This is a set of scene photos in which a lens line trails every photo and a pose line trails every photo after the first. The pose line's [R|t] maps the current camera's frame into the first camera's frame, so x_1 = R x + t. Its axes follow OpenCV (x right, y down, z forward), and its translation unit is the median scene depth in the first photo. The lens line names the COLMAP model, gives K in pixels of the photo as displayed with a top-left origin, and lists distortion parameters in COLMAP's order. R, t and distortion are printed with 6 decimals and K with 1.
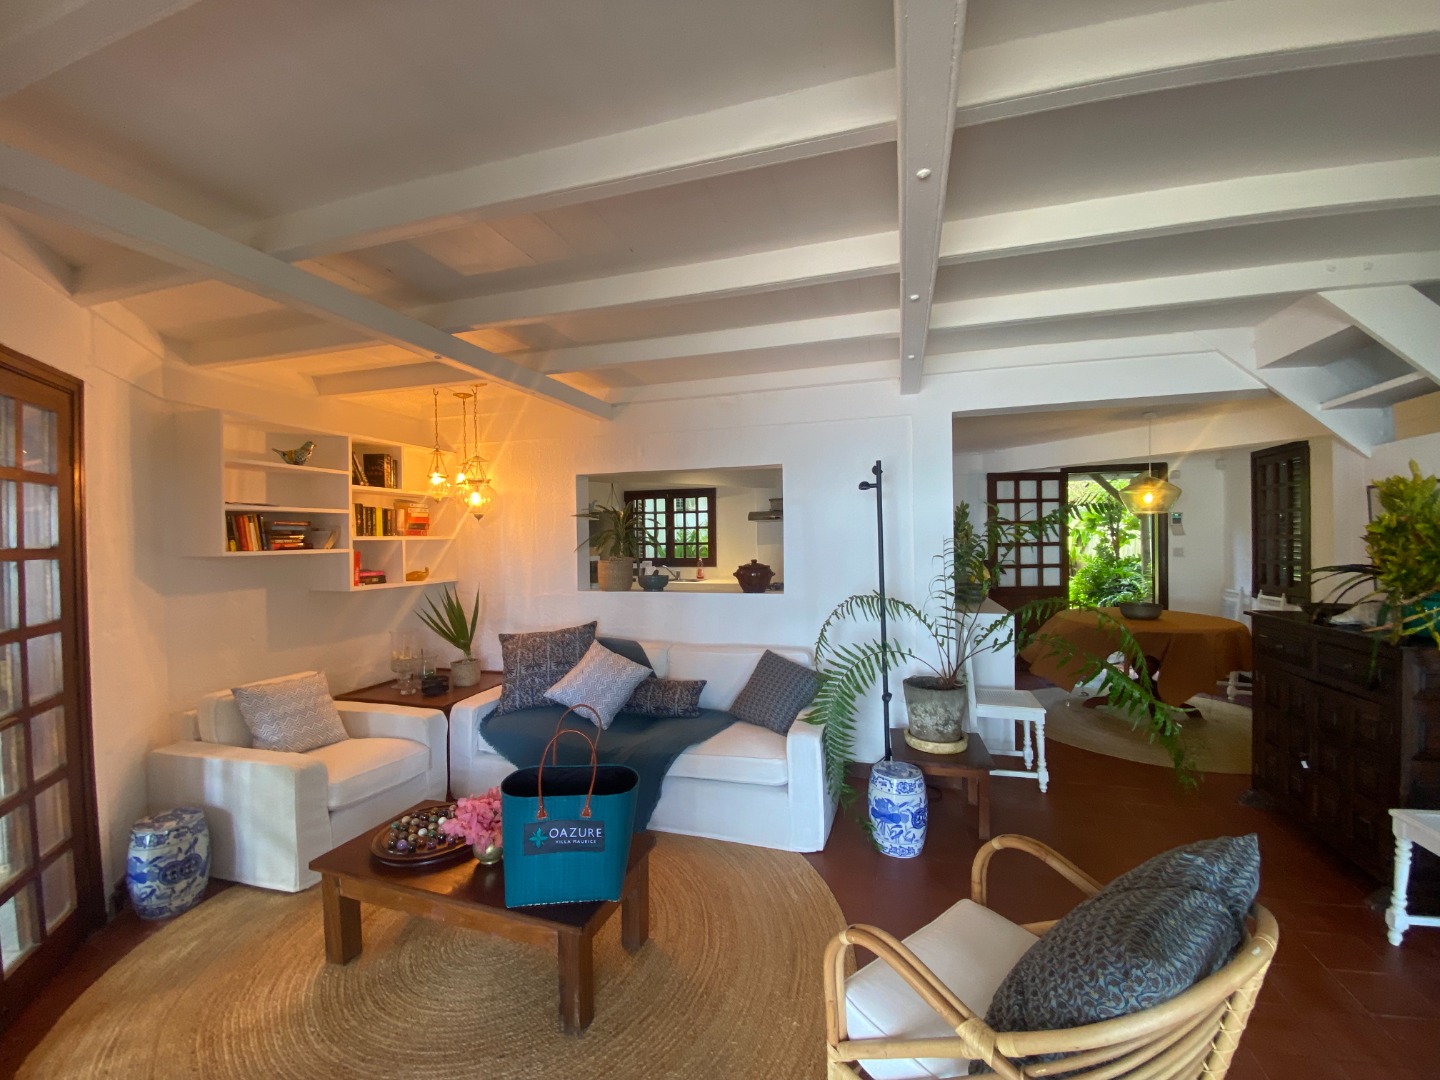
lens RADIAL K [[597.2, 0, 717.0], [0, 597.2, 534.5], [0, 0, 1]] dist [0.002891, -0.012072]
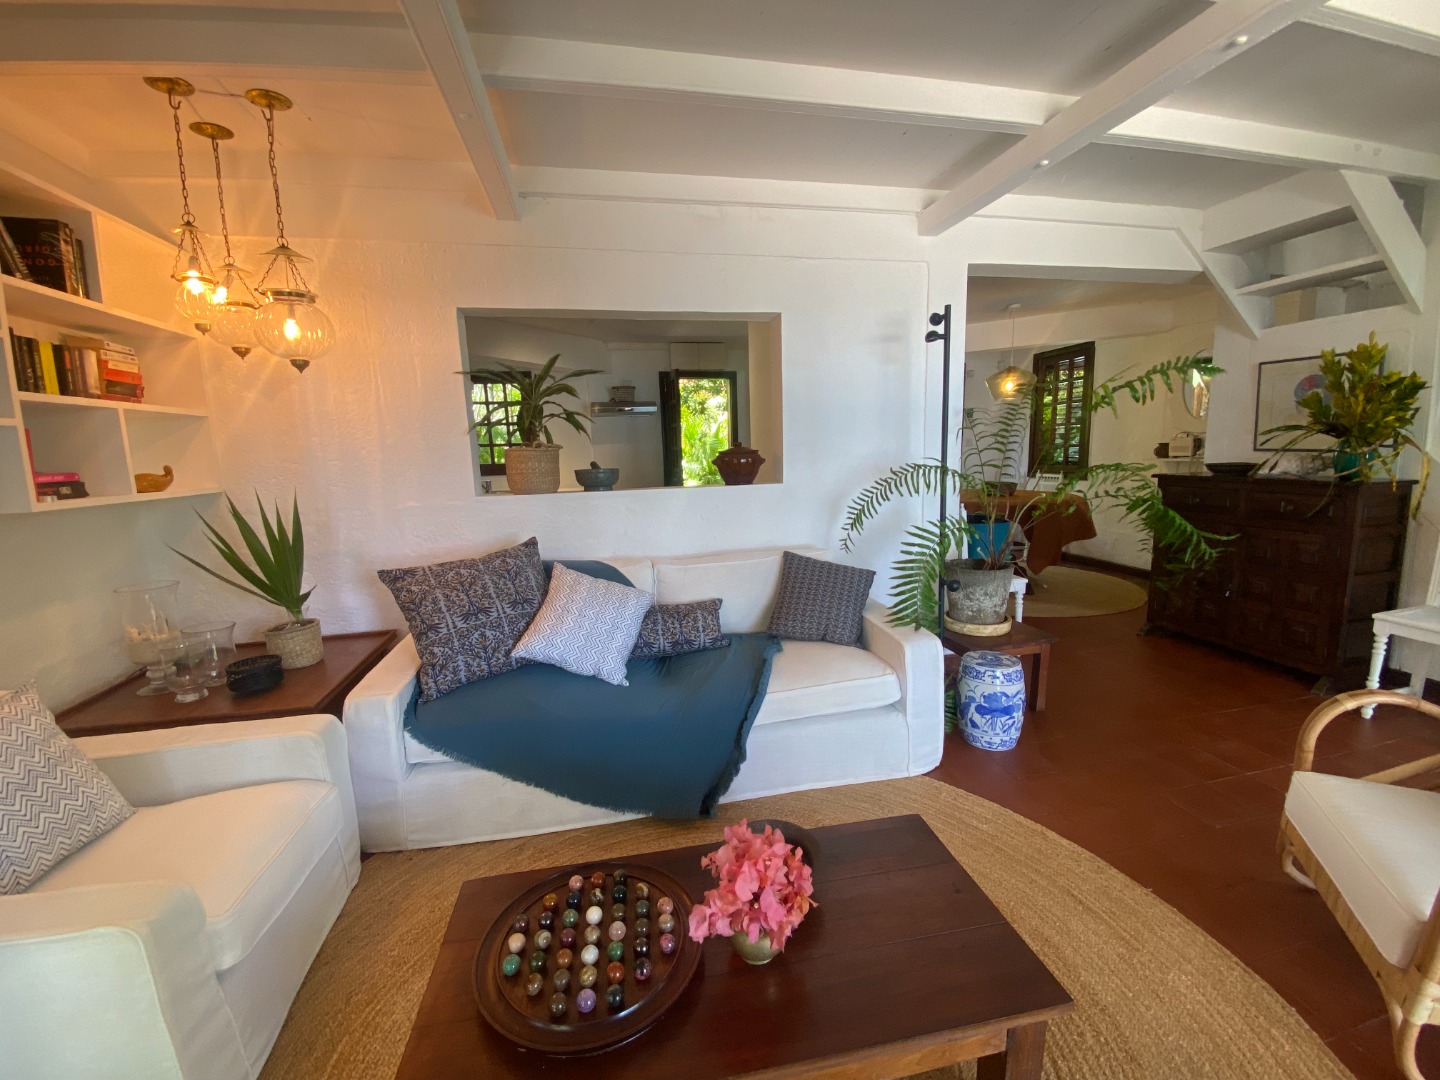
lens RADIAL K [[597.2, 0, 722.3], [0, 597.2, 540.5], [0, 0, 1]] dist [0.002891, -0.012072]
pose [[0.872416, -0.089084, 0.480577, -0.406258], [0.018182, 0.988484, 0.150229, 0.064308], [-0.488426, -0.122325, 0.863989, 0.383727]]
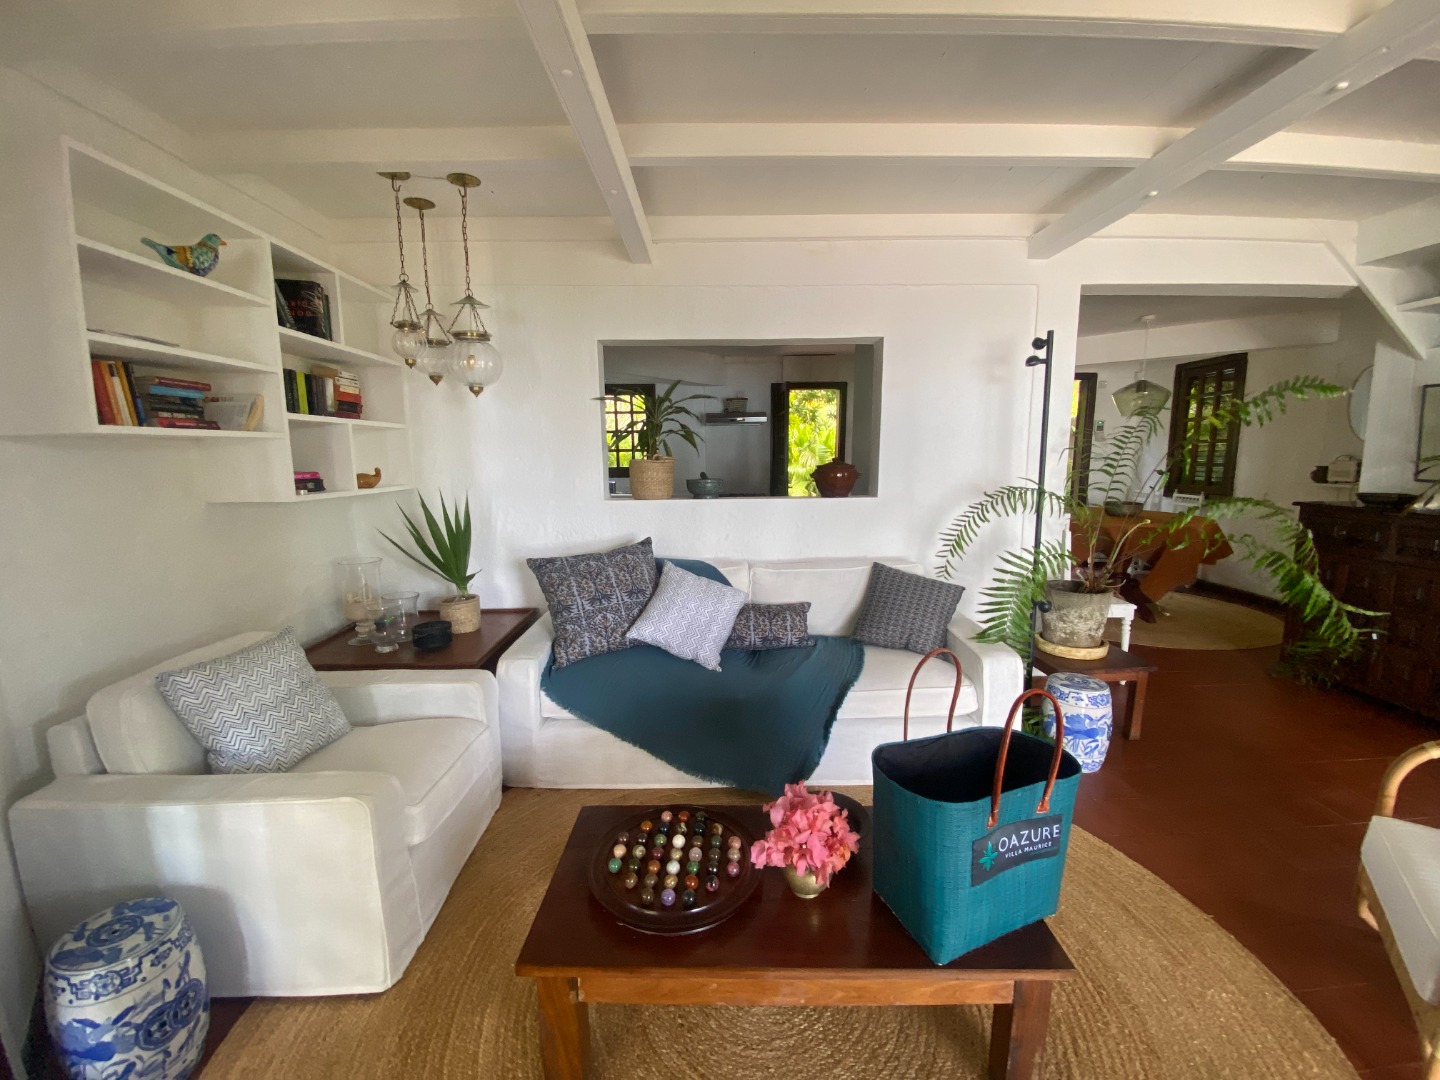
lens RADIAL K [[597.2, 0, 716.1], [0, 597.2, 542.0], [0, 0, 1]] dist [0.002891, -0.012072]
pose [[0.952229, -0.040275, 0.302718, -0.422972], [-0.005145, 0.989009, 0.147767, 0.045897], [-0.305342, -0.142266, 0.941556, 0.299219]]
